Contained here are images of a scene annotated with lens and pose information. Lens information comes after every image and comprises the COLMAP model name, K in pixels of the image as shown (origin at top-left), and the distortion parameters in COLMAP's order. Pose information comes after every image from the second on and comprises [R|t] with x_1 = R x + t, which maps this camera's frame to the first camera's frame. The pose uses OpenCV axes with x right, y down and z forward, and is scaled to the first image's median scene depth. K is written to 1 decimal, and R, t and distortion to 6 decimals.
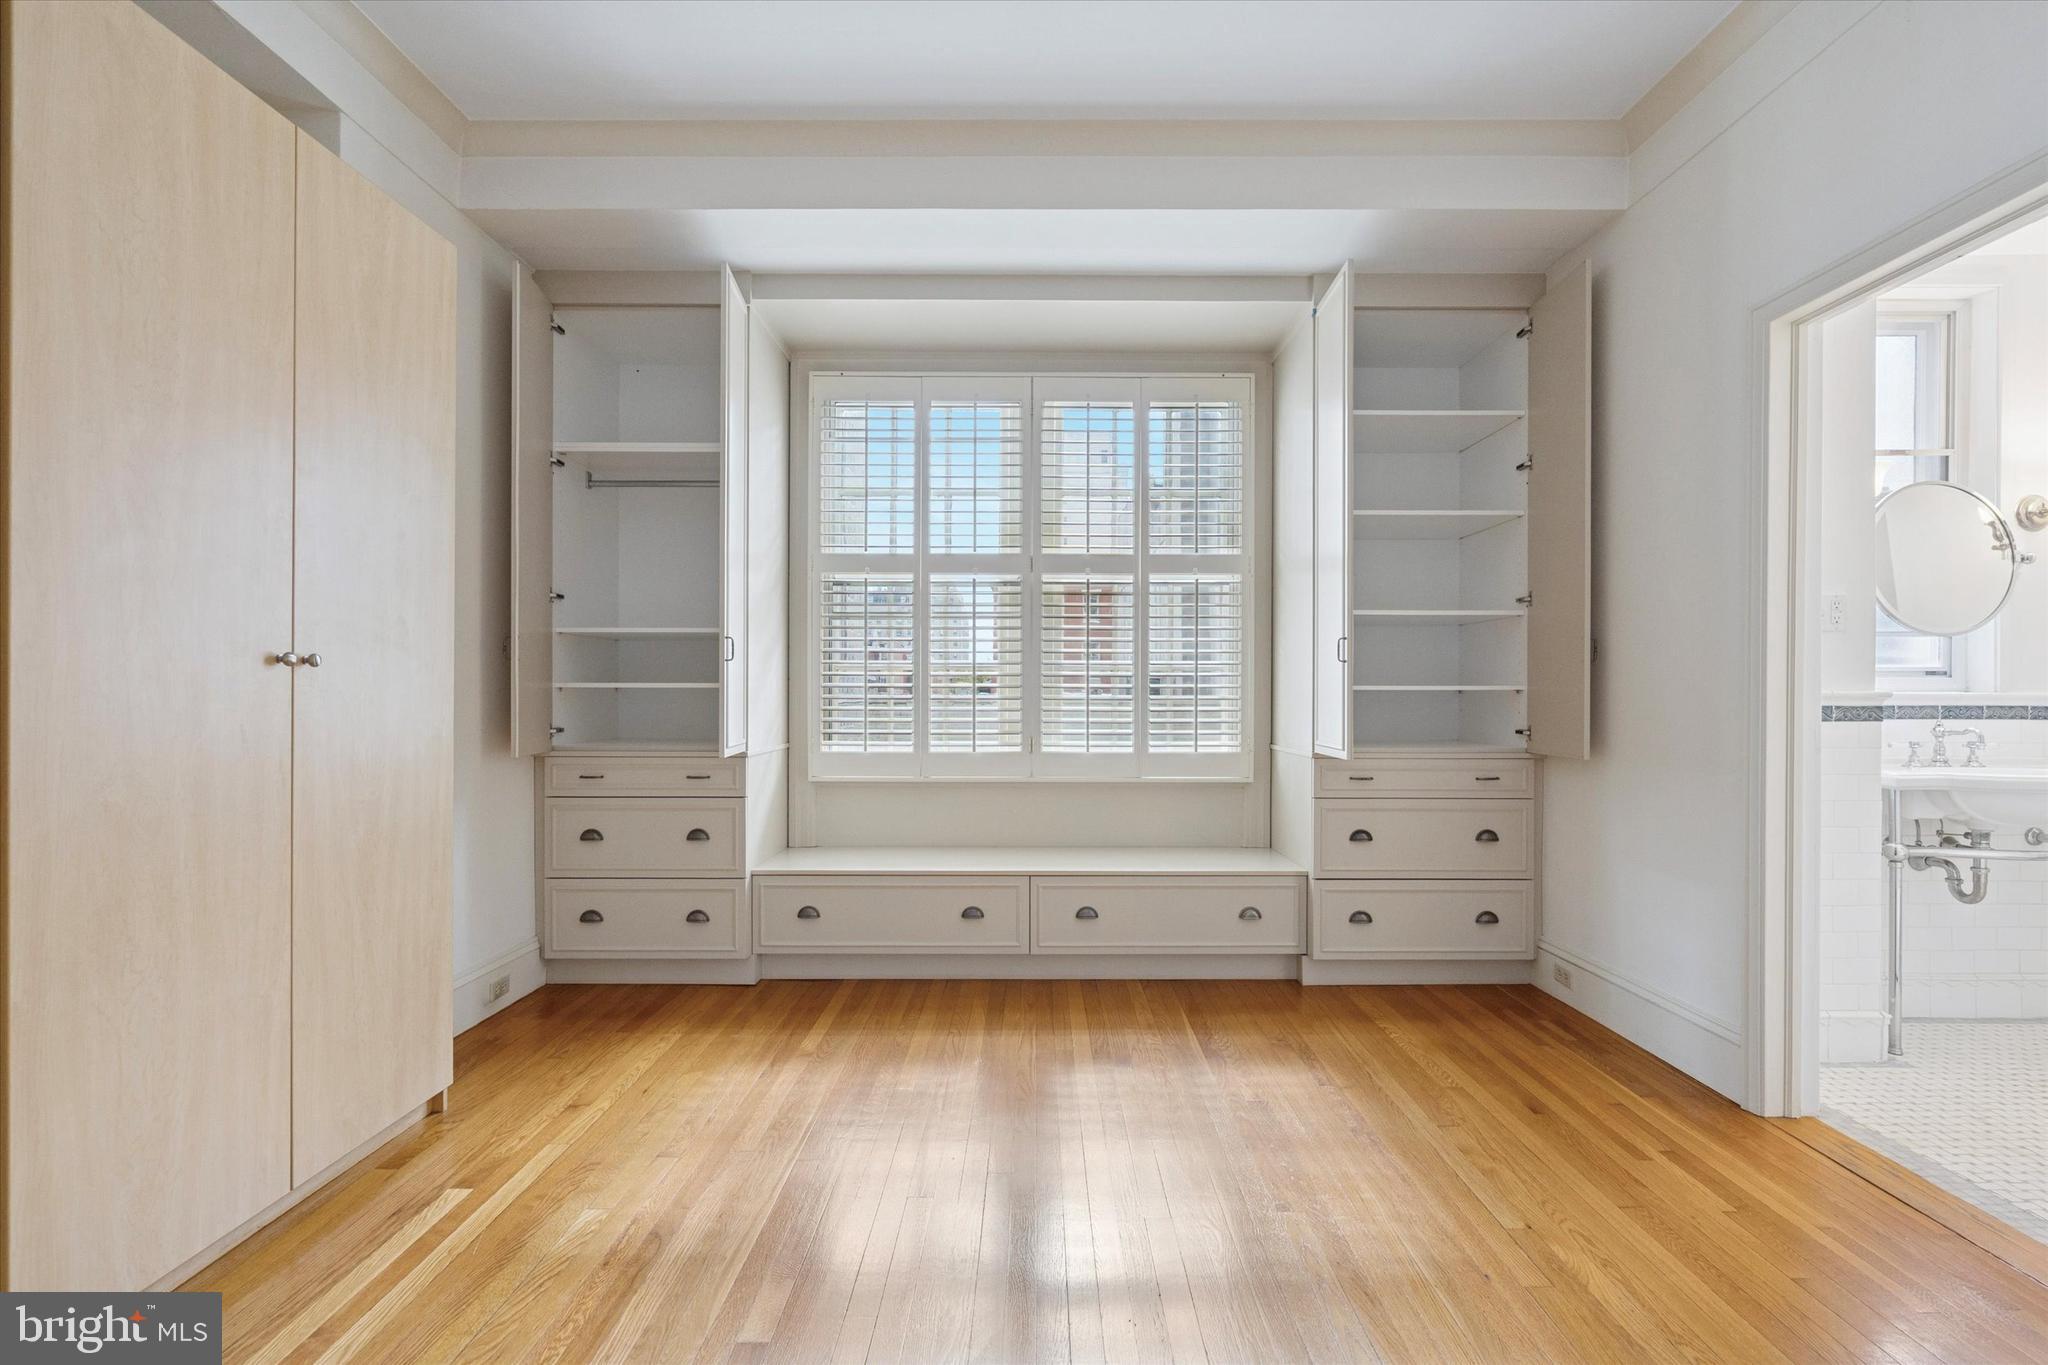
lens RADIAL K [[906.4, 0, 1024.3], [0, 906.4, 703.9], [0, 0, 1]] dist [-0.022378, 0.001475]
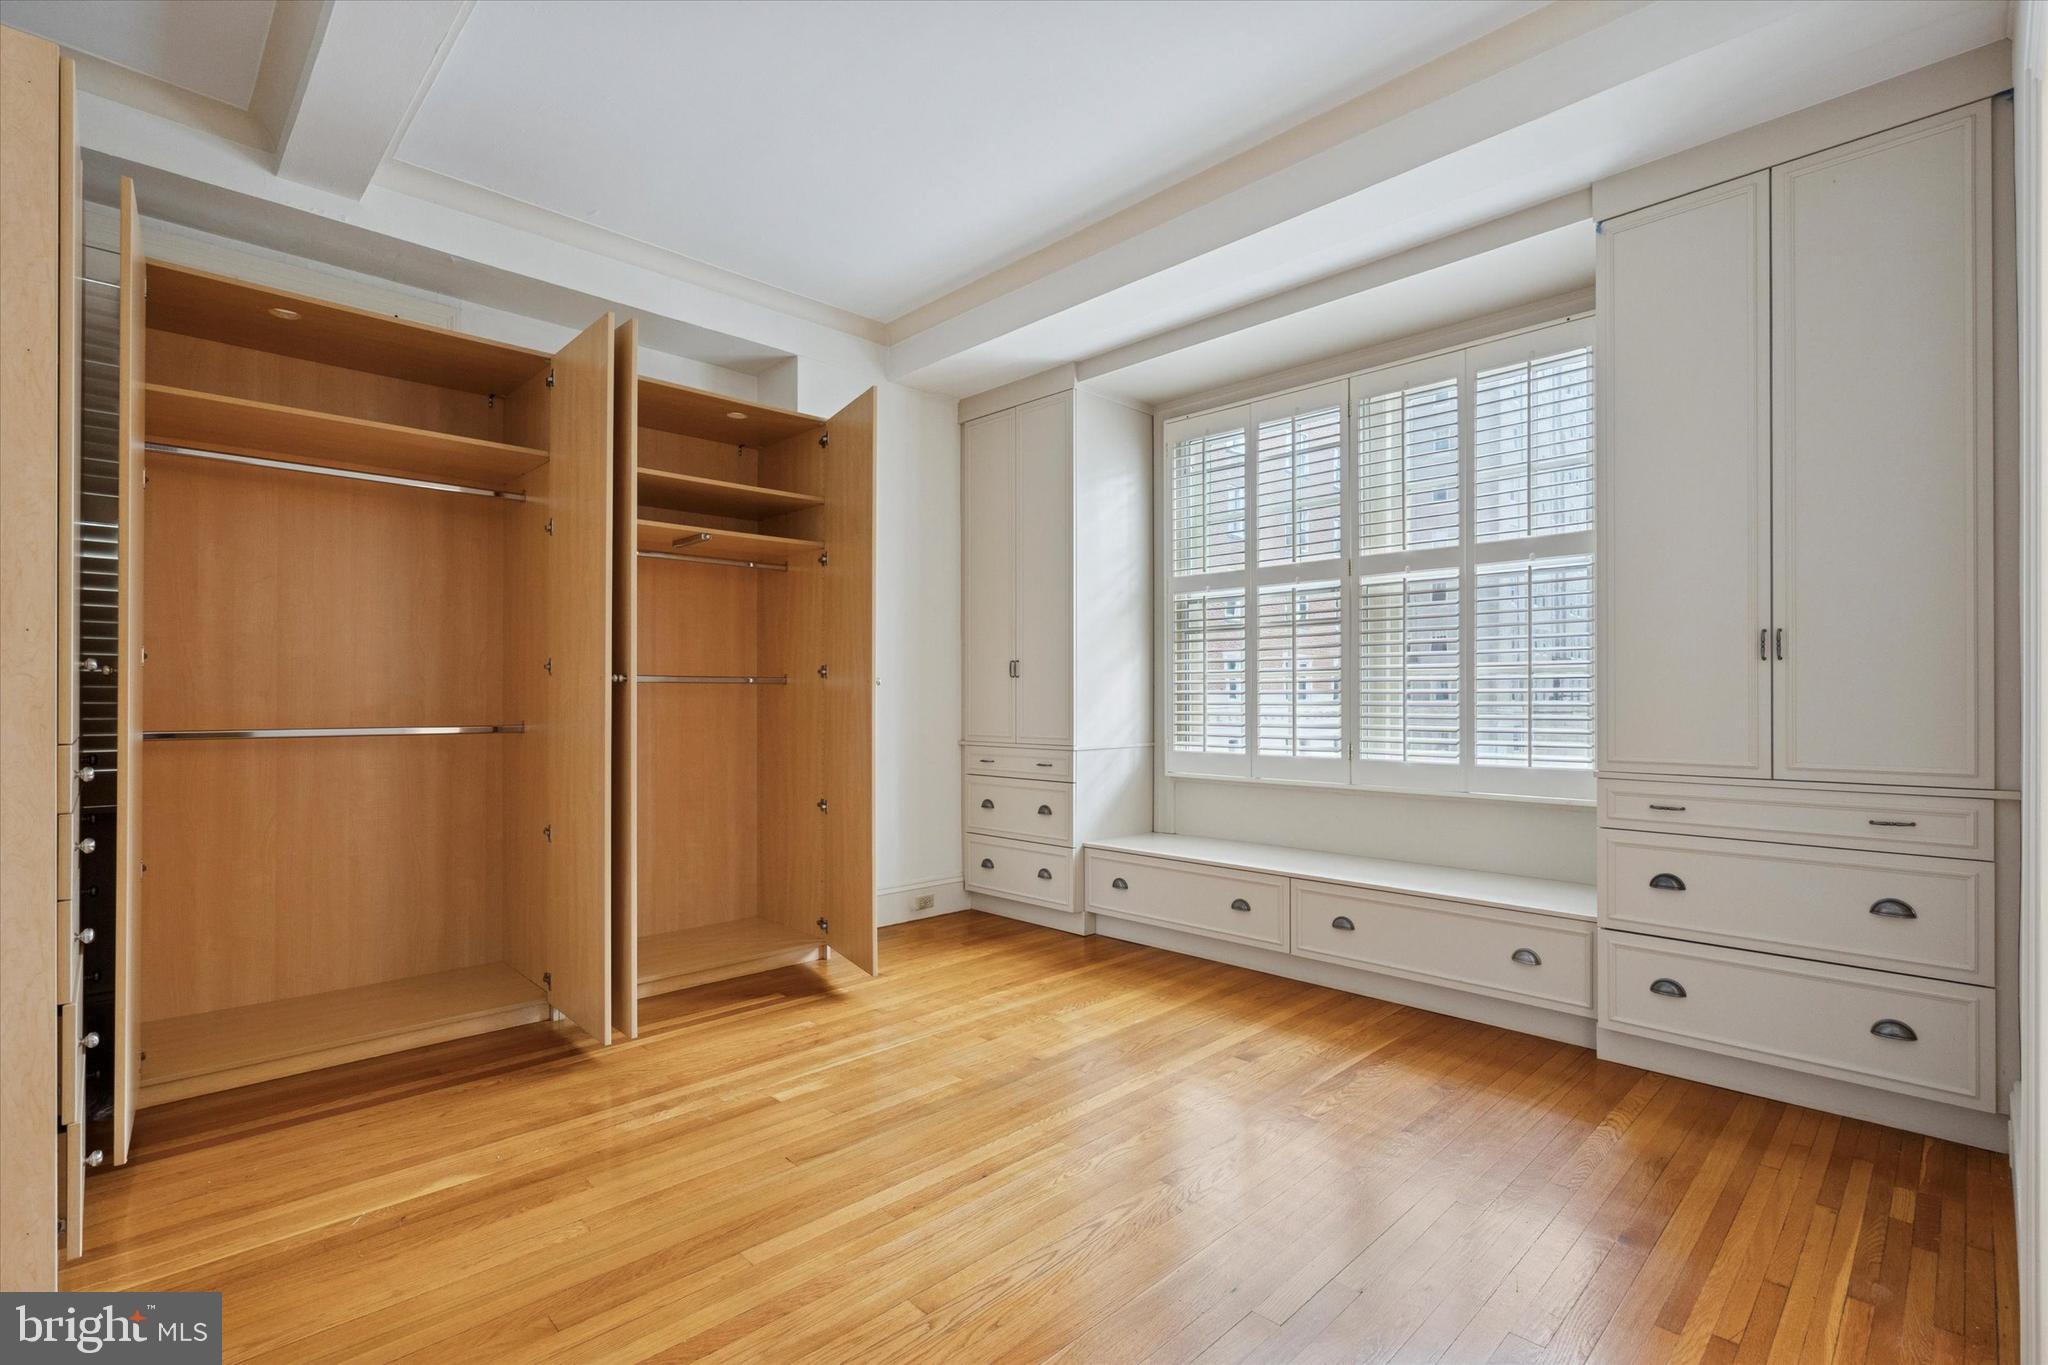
lens RADIAL K [[937.6, 0, 991.7], [0, 937.6, 696.2], [0, 0, 1]] dist [-0.003189, 0.001254]
pose [[0.688015, -0.005613, -0.725675, 0.544110], [-0.004959, 0.999910, -0.012436, -0.000566], [0.725680, 0.012154, 0.687925, 0.022230]]
